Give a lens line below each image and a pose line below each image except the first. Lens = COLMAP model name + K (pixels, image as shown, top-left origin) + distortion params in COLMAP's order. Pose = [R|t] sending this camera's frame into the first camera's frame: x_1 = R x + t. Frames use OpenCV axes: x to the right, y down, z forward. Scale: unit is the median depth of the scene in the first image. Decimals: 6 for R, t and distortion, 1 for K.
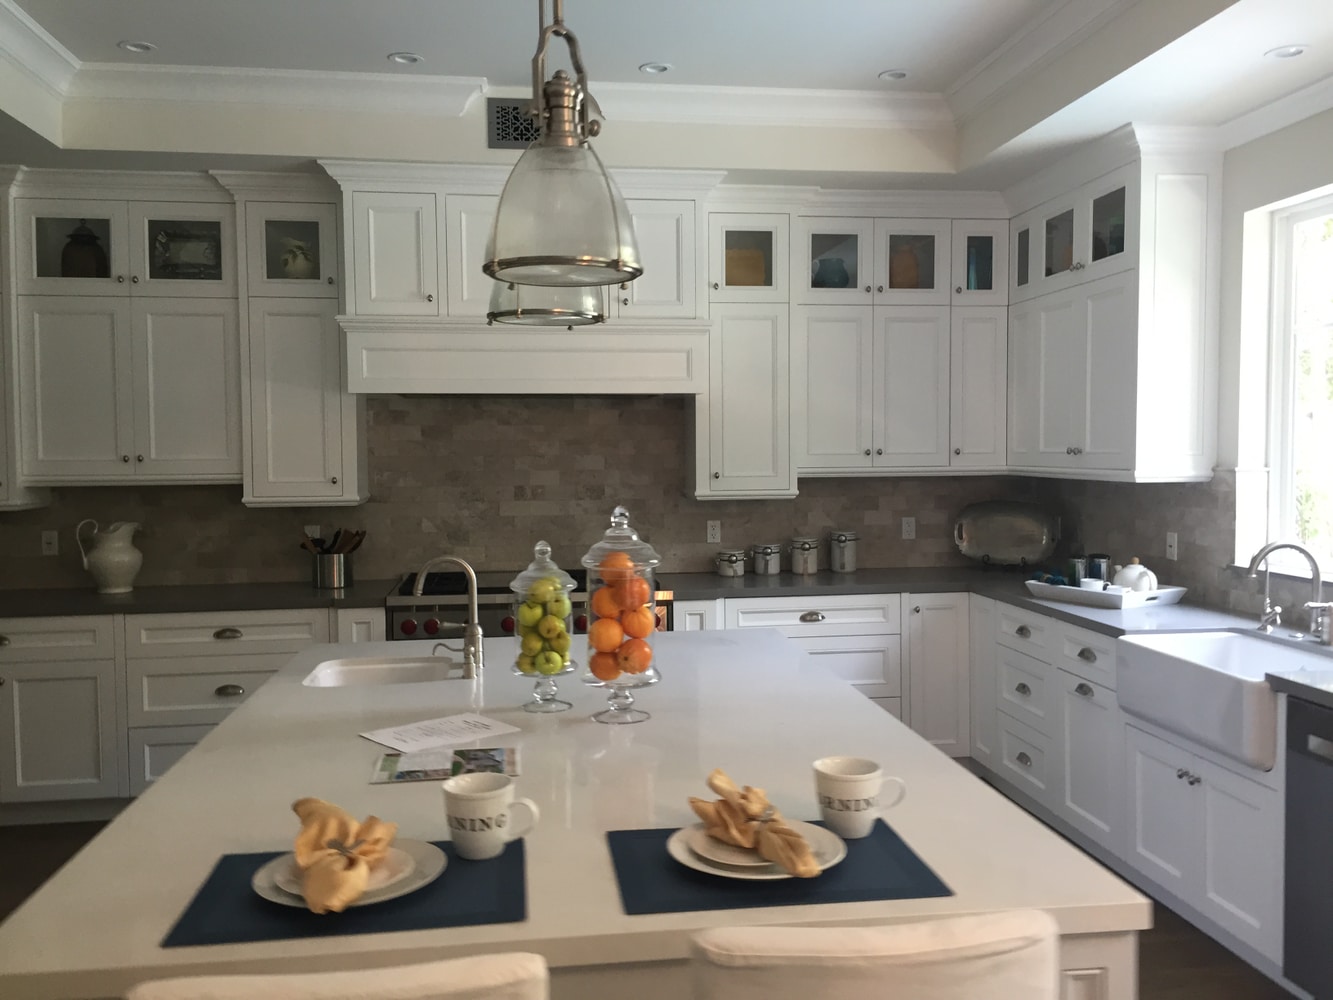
lens RADIAL K [[1144.8, 0, 669.9], [0, 1144.8, 507.7], [0, 0, 1]] dist [-0.001767, -0.024919]
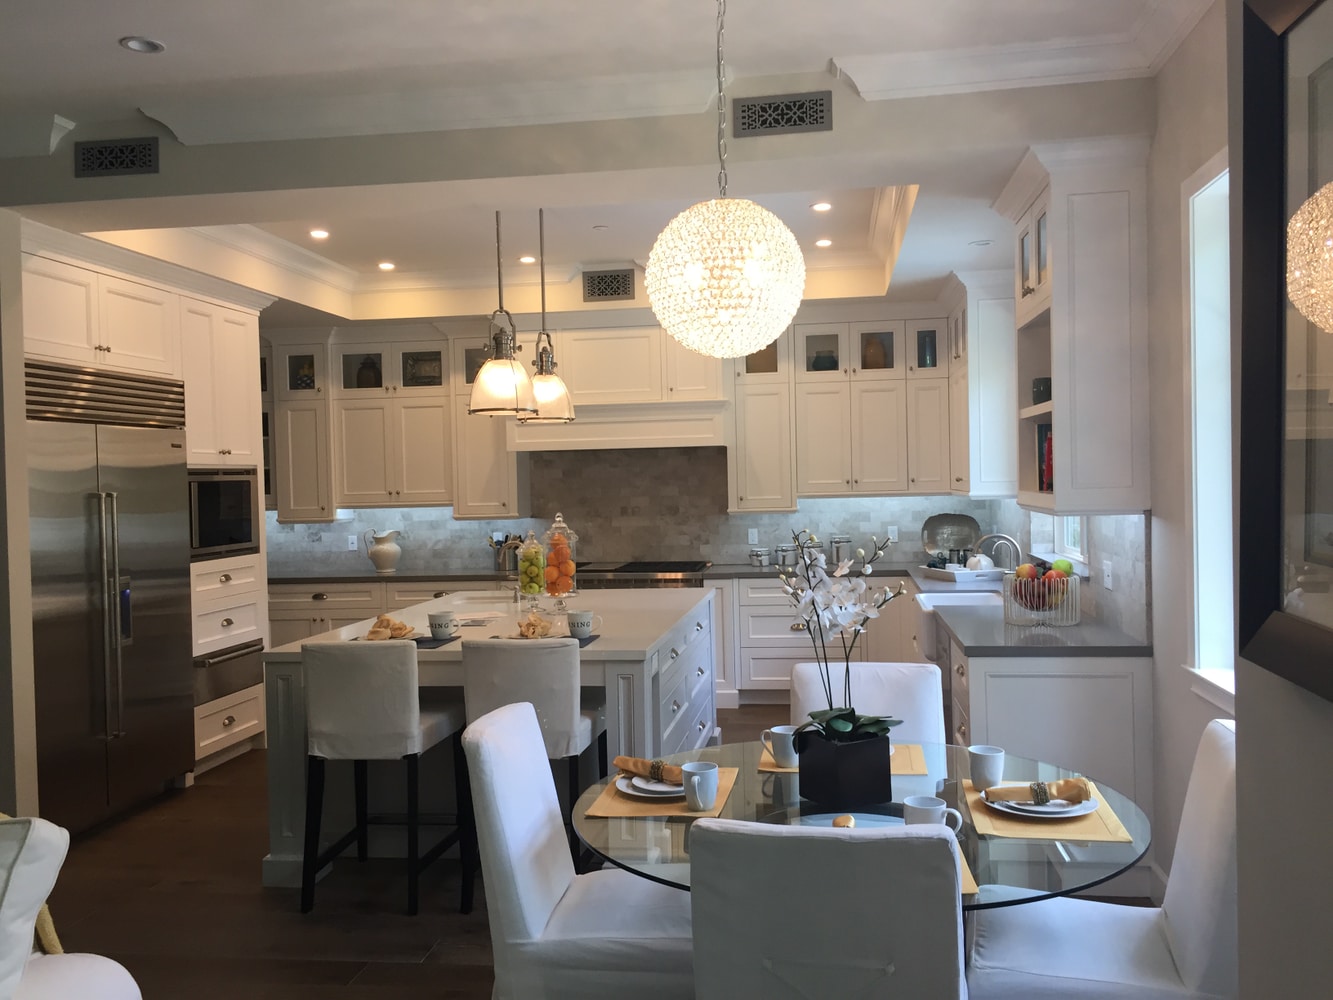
lens RADIAL K [[1144.8, 0, 664.5], [0, 1144.8, 496.4], [0, 0, 1]] dist [-0.001767, -0.024919]
pose [[0.960320, -0.013245, -0.278587, 0.356819], [0.003933, 0.999416, -0.033959, 0.019783], [0.278874, 0.031515, 0.959811, -0.474778]]
